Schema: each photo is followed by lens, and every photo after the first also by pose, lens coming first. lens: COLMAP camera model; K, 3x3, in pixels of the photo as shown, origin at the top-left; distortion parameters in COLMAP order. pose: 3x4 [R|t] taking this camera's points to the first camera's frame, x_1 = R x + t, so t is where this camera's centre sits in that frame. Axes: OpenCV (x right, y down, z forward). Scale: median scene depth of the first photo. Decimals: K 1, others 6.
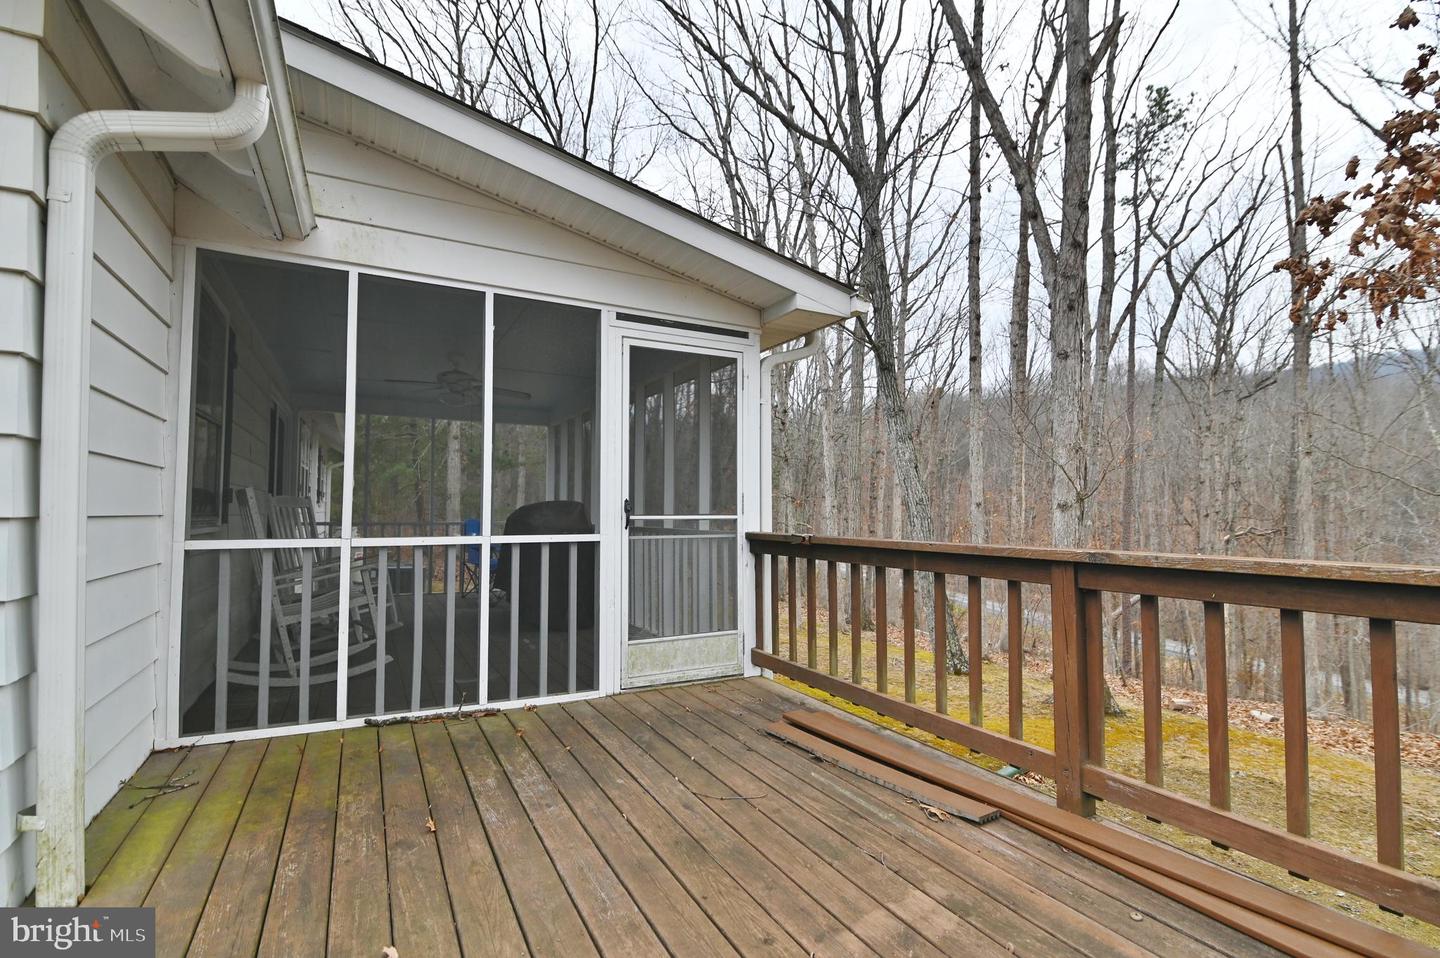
lens RADIAL K [[653.1, 0, 720.0], [0, 653.1, 479.0], [0, 0, 1]] dist [-0.070435, 0.025585]
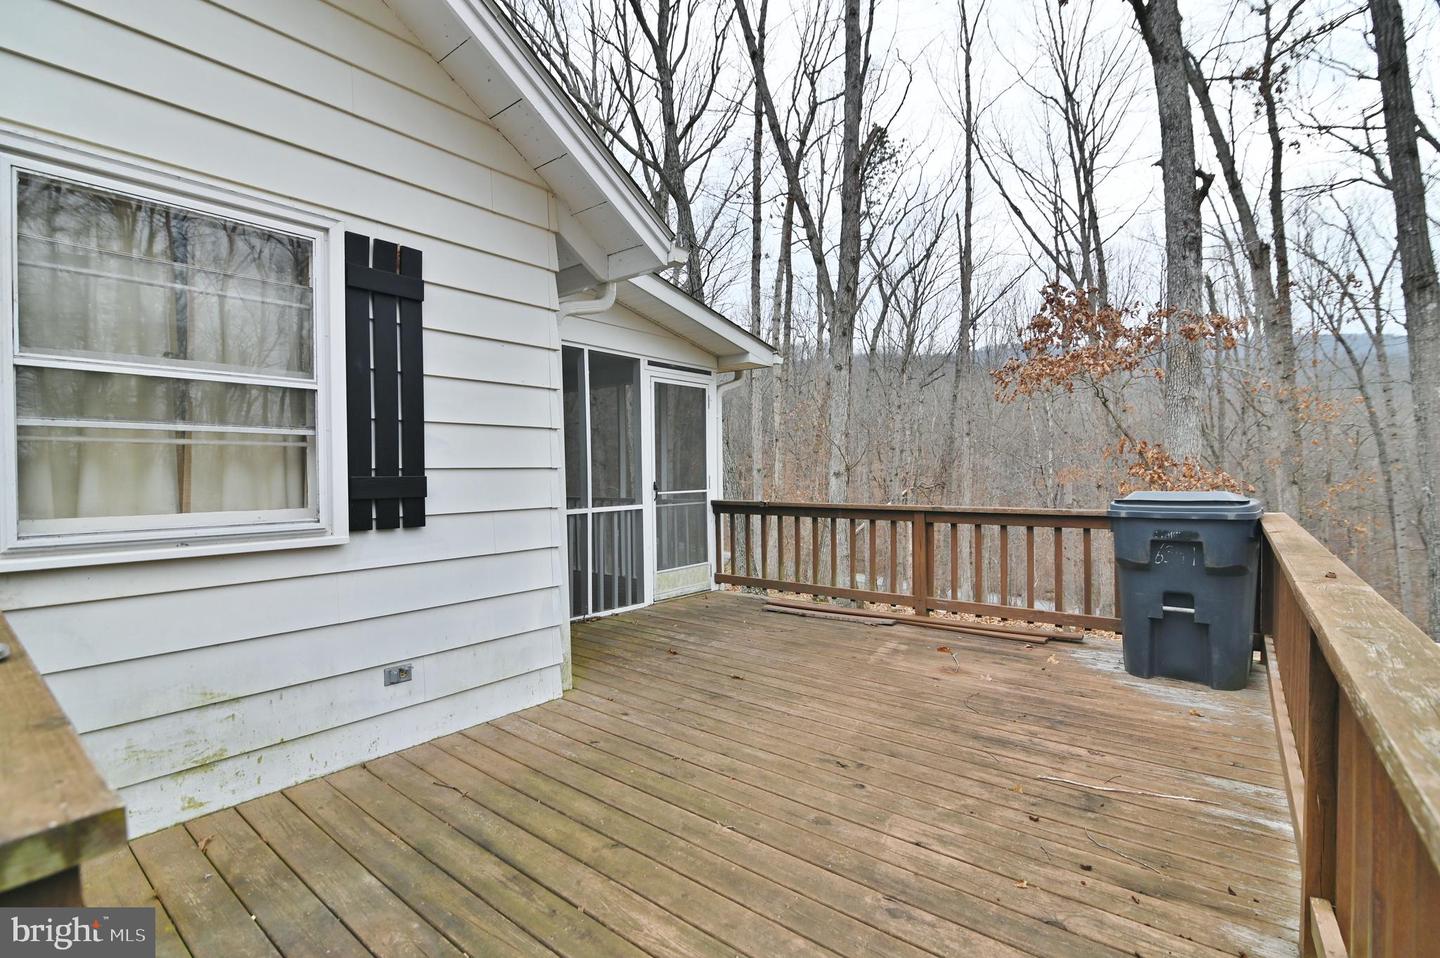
lens RADIAL K [[654.3, 0, 720.0], [0, 654.3, 479.0], [0, 0, 1]] dist [-0.068902, -0.000054]
pose [[0.921244, -0.015507, 0.388675, -0.597945], [-0.007991, 0.998240, 0.058767, -0.067271], [-0.388902, -0.057245, 0.919499, -0.496769]]
